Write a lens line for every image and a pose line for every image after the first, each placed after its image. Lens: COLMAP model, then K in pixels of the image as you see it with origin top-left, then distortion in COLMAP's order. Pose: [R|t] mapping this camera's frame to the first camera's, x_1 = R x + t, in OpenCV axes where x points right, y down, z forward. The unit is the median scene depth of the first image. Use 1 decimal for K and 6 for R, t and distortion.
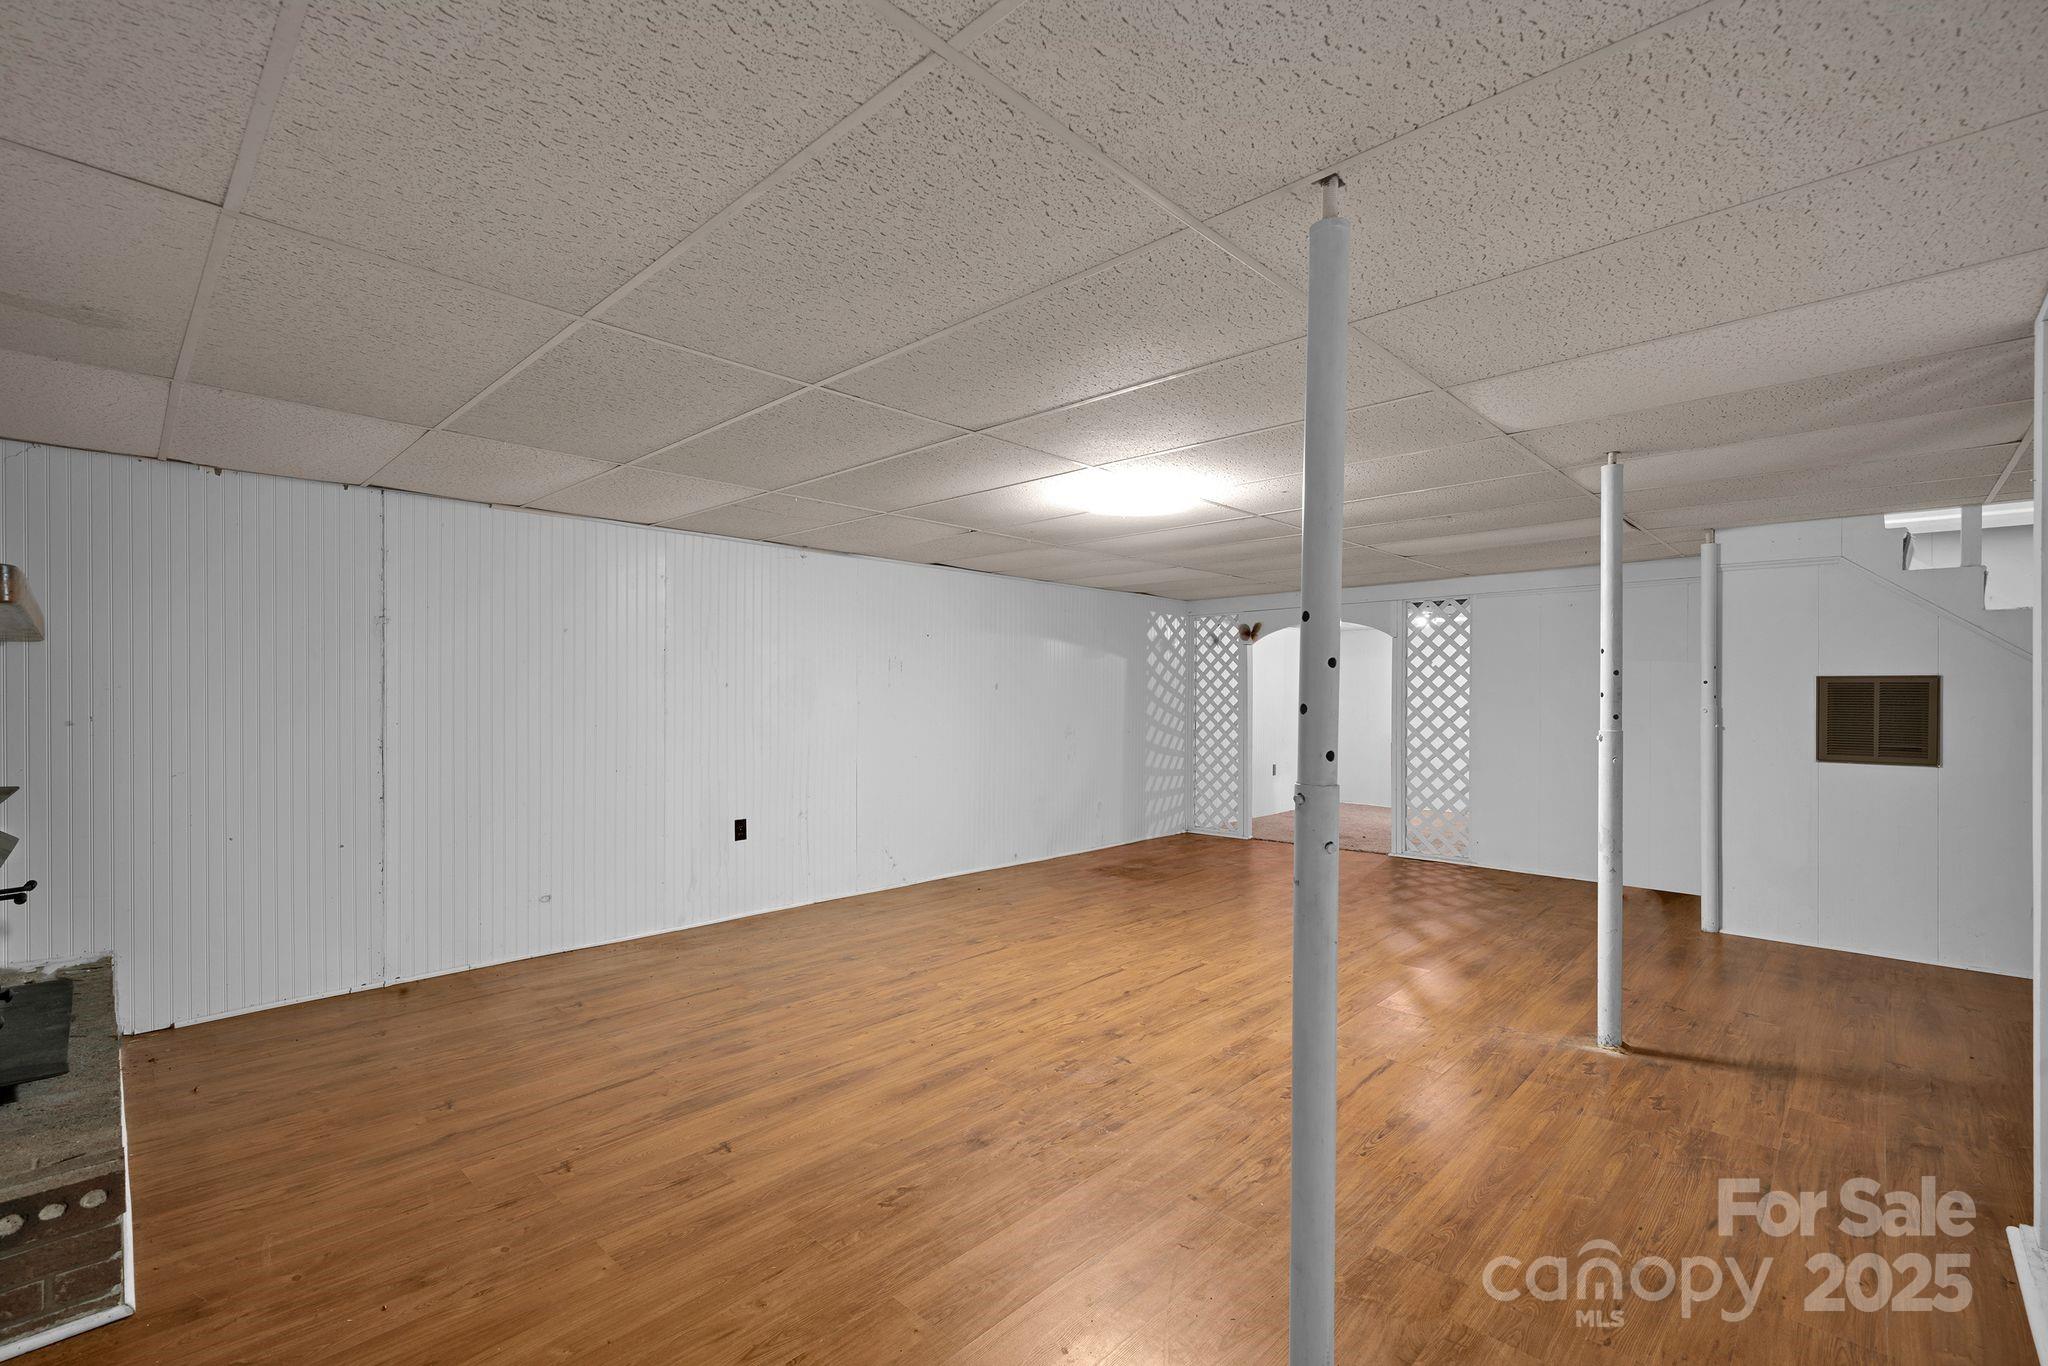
lens RADIAL K [[895.5, 0, 998.6], [0, 895.5, 692.9], [0, 0, 1]] dist [0.001183, -0.000046]
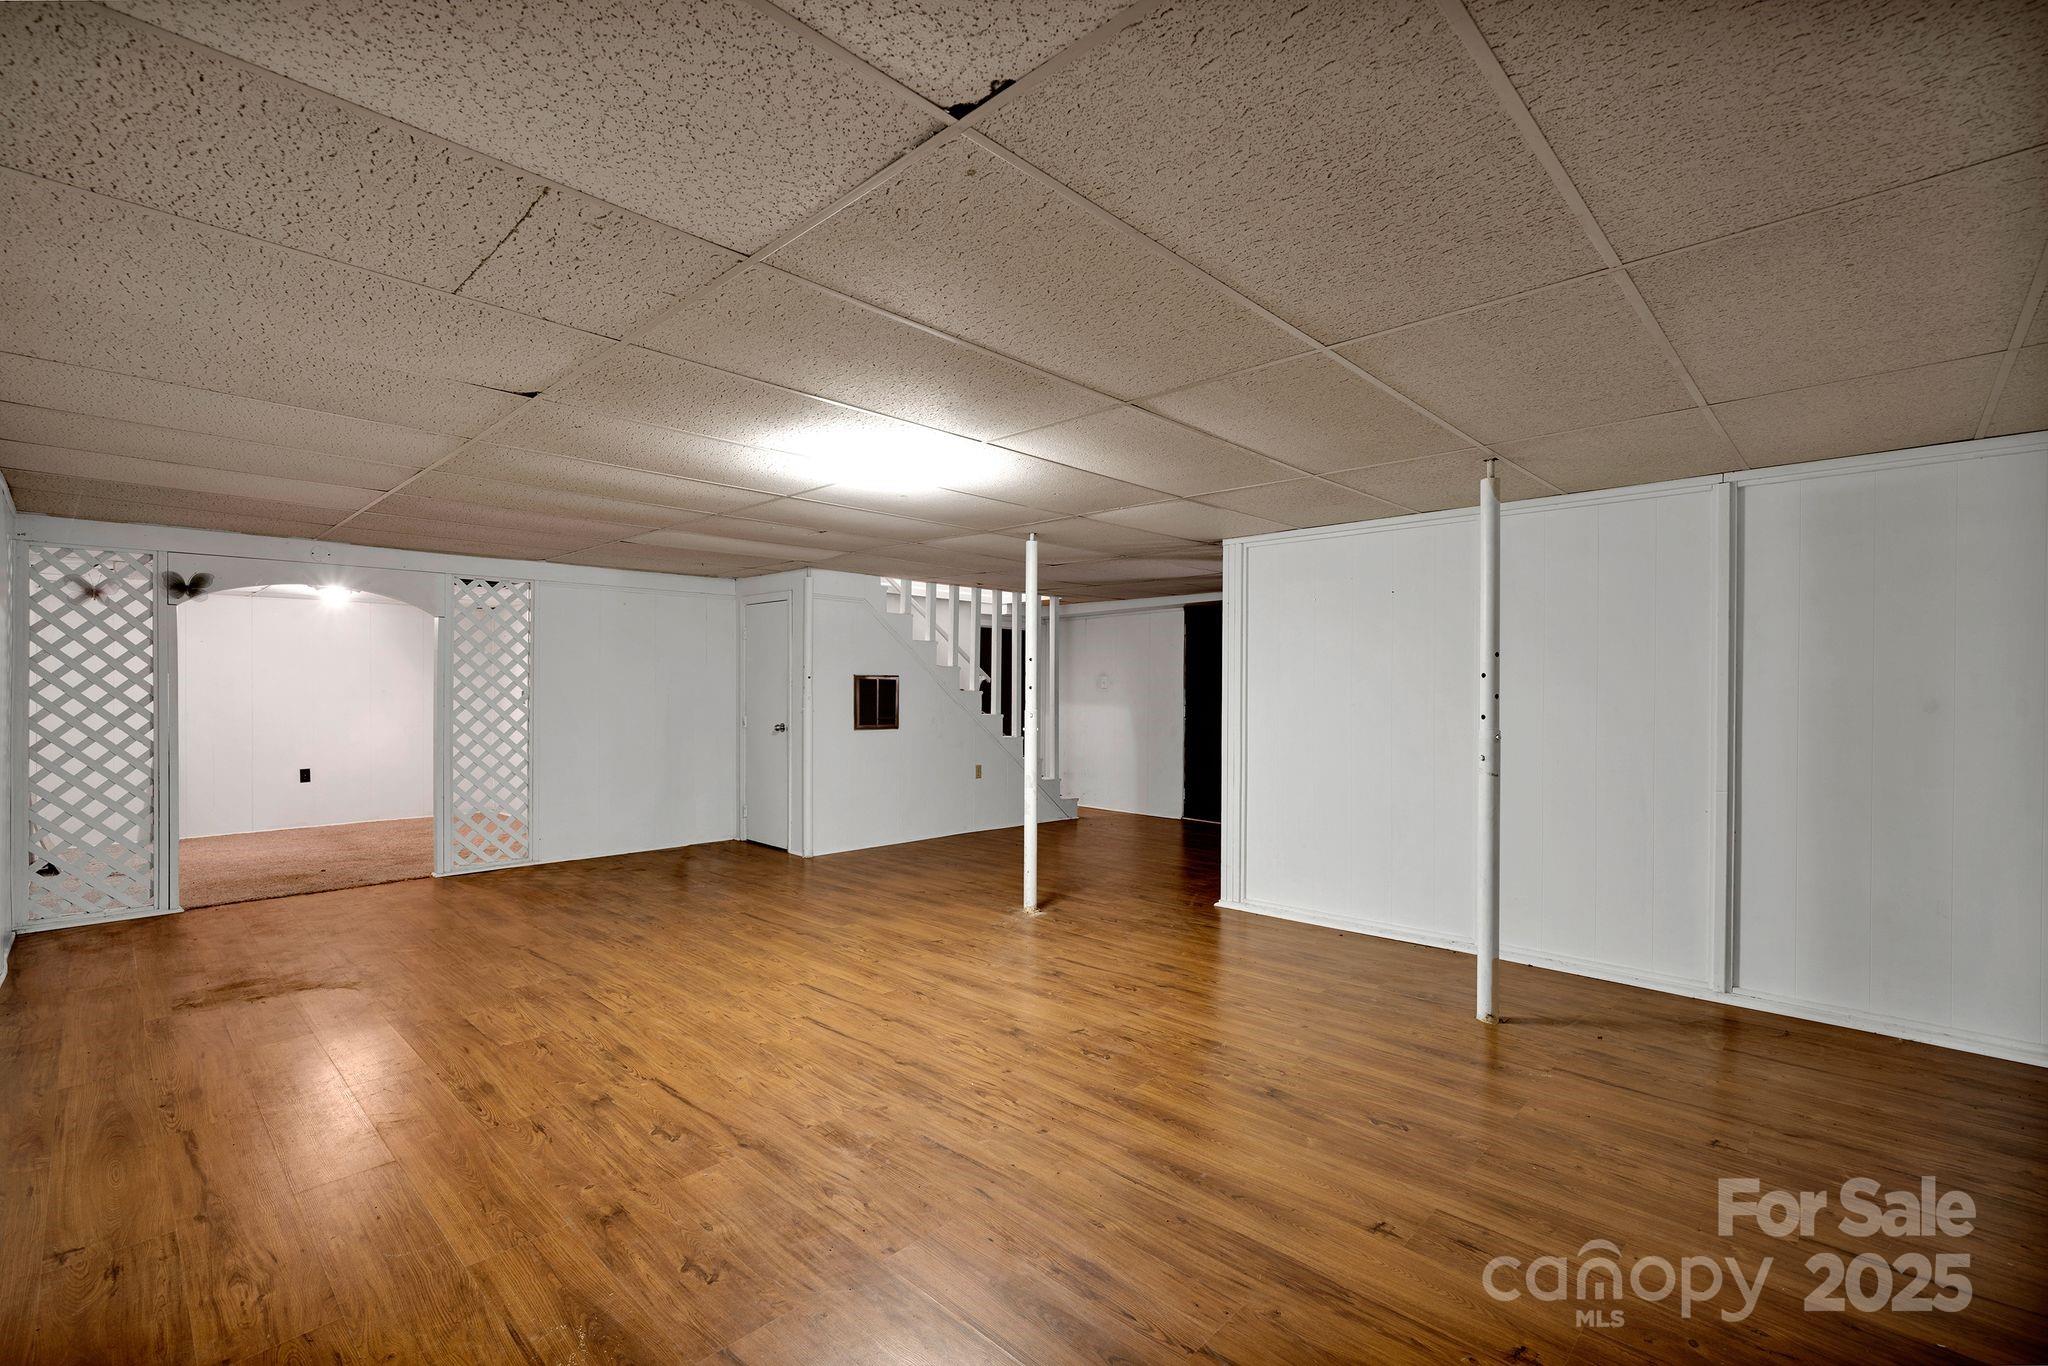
lens RADIAL K [[895.5, 0, 998.6], [0, 895.5, 692.9], [0, 0, 1]] dist [0.001183, -0.000046]
pose [[0.006837, -0.006697, 0.999954, -0.665563], [-0.006154, 0.999958, 0.006739, 0.000858], [-0.999958, -0.006200, 0.006796, 0.786425]]
